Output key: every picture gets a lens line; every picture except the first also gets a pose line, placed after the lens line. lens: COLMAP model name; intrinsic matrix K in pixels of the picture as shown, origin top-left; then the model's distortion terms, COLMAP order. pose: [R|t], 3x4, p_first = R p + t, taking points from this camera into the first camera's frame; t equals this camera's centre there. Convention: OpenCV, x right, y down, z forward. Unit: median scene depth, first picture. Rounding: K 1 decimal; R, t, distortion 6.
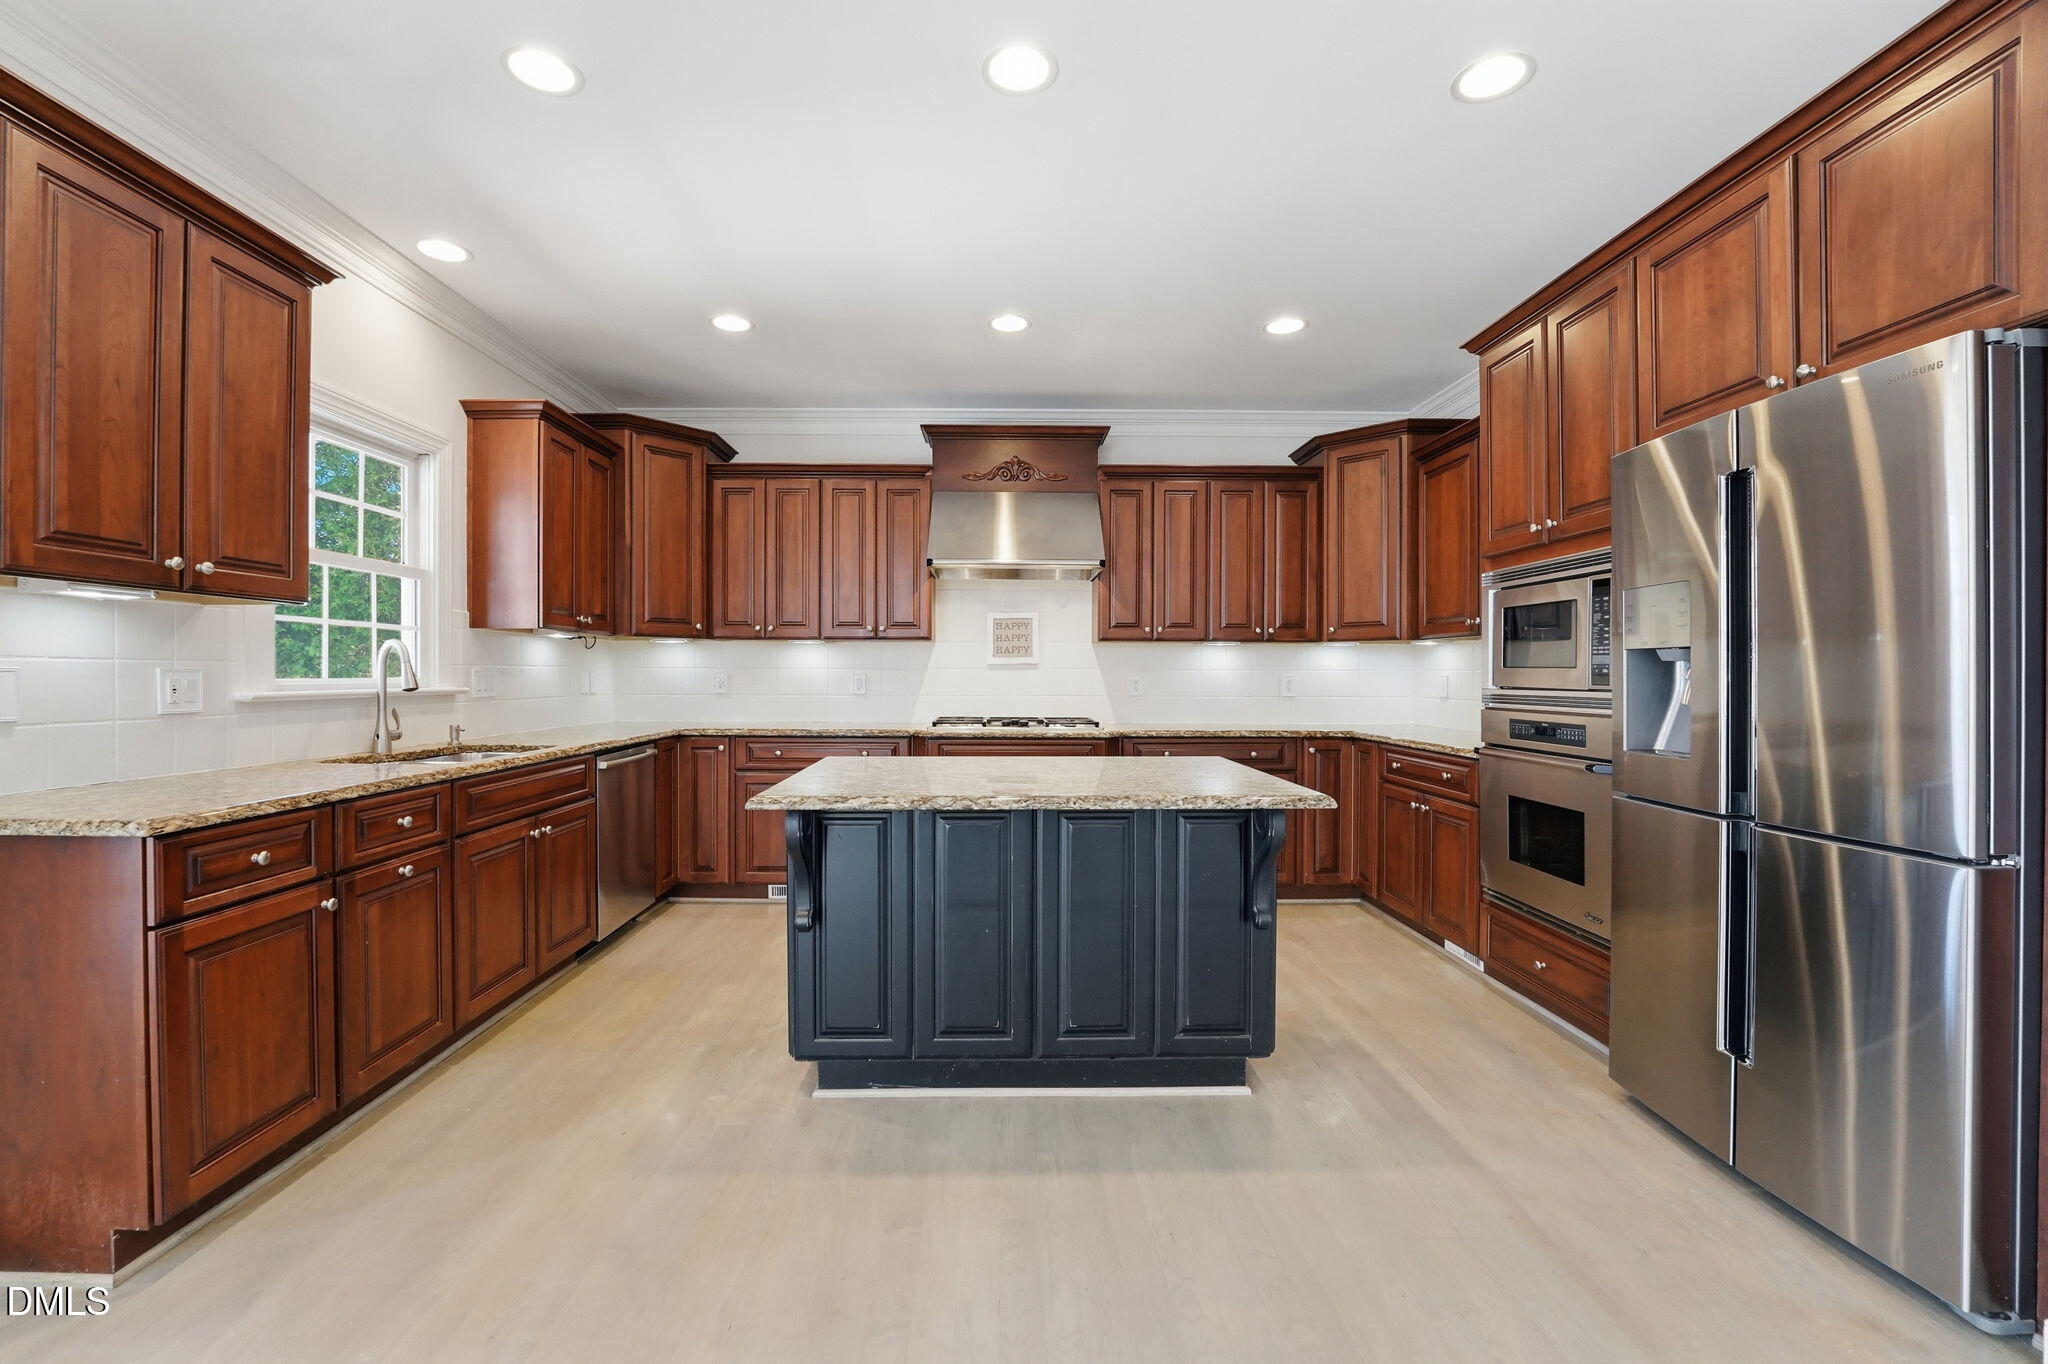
lens RADIAL K [[860.5, 0, 1014.0], [0, 860.5, 663.1], [0, 0, 1]] dist [-0.018358, -0.000057]
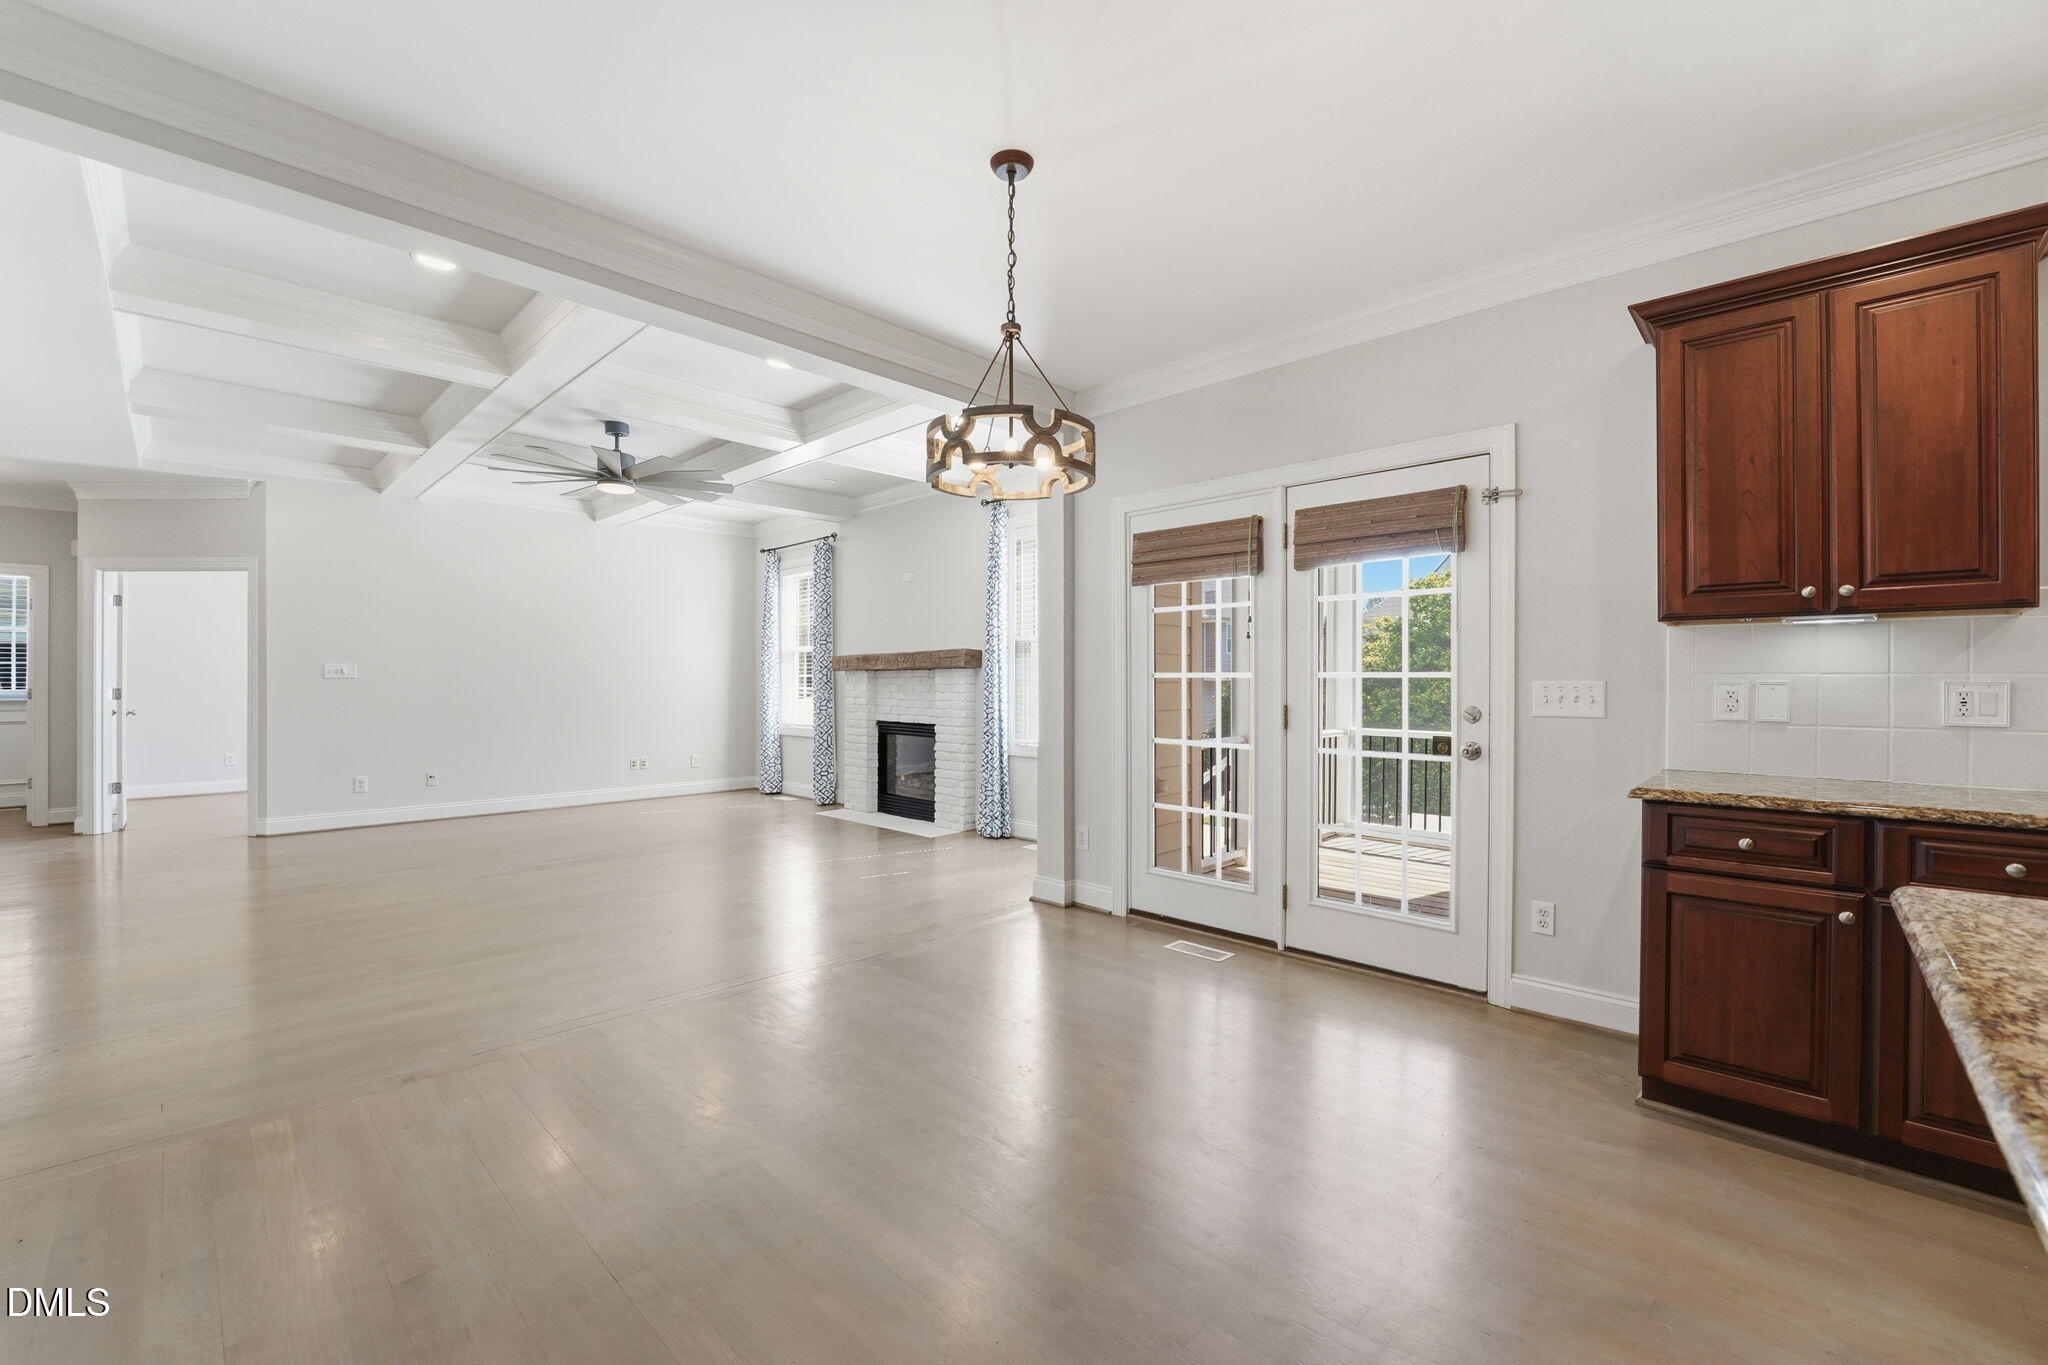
lens RADIAL K [[860.5, 0, 1014.0], [0, 860.5, 663.6], [0, 0, 1]] dist [-0.018358, -0.000057]
pose [[-0.718124, -0.021812, -0.695573, 0.652315], [0.006192, 0.999269, -0.037729, 0.019633], [0.695887, -0.031402, -0.717464, 1.141325]]
